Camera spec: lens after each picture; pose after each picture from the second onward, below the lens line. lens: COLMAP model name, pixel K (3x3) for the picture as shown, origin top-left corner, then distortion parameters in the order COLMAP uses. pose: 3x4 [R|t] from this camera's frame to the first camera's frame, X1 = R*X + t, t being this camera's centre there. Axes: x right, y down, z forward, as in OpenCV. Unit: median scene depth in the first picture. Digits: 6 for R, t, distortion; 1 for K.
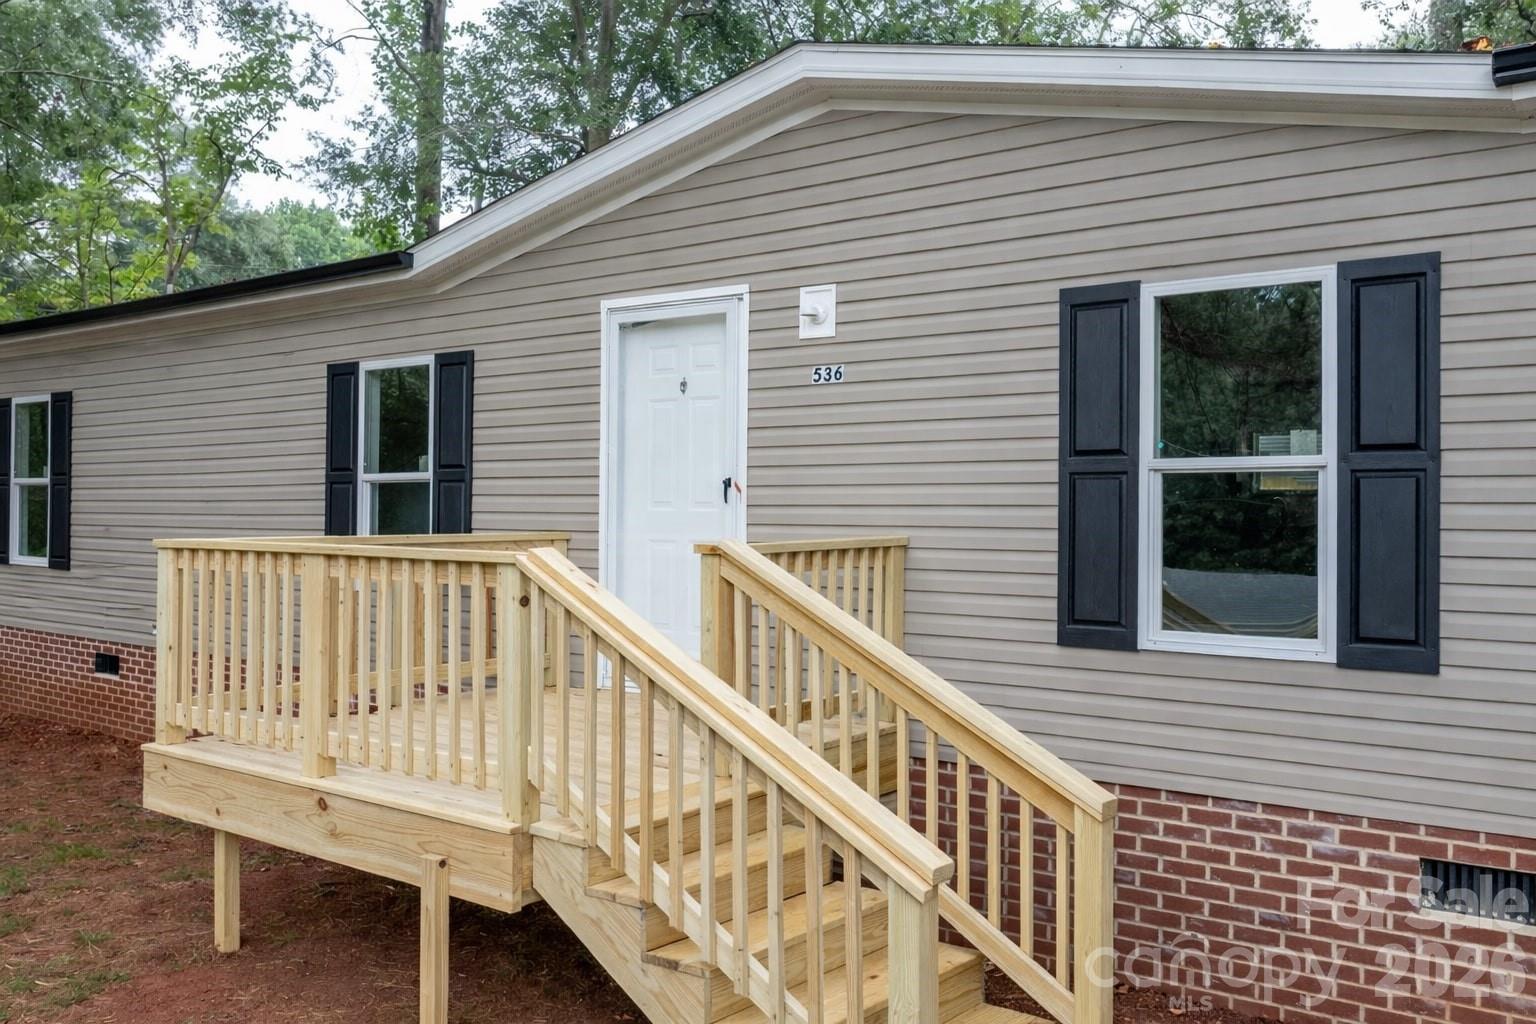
lens RADIAL K [[1290.9, 0, 763.9], [0, 1290.9, 502.4], [0, 0, 1]] dist [0.002601, 0.016744]
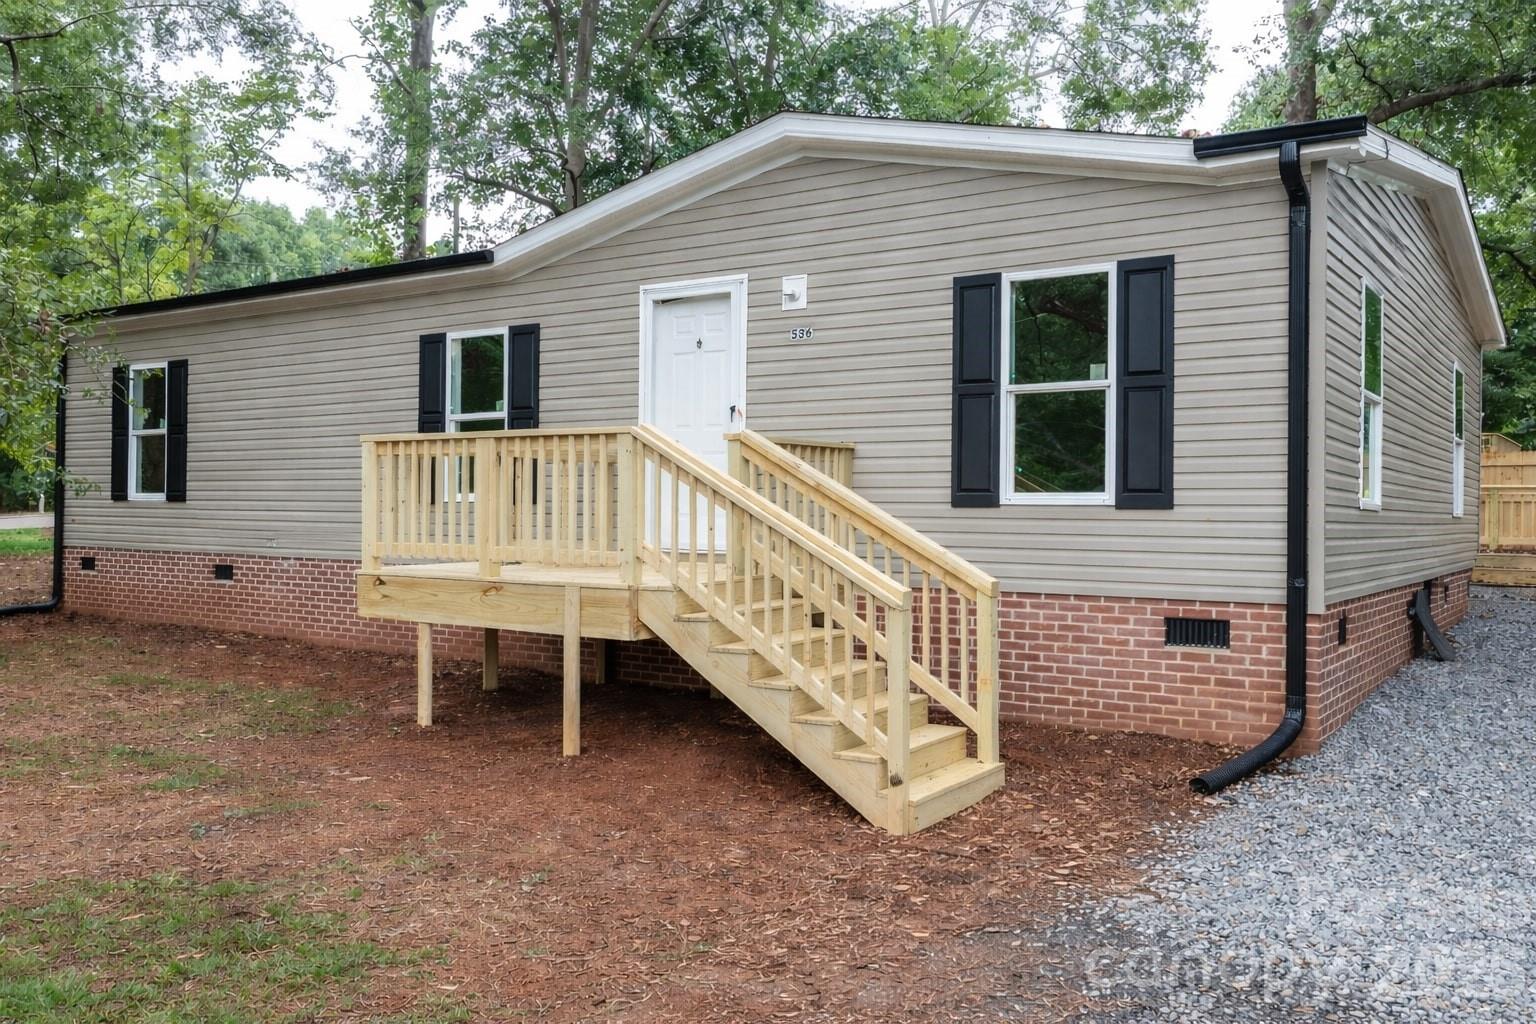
lens RADIAL K [[1290.9, 0, 771.2], [0, 1290.9, 519.9], [0, 0, 1]] dist [0.002601, 0.016744]
pose [[0.998852, 0.002244, 0.047847, -0.030347], [-0.002686, 0.999954, 0.009189, 0.054487], [-0.047824, -0.009307, 0.998812, -0.262252]]
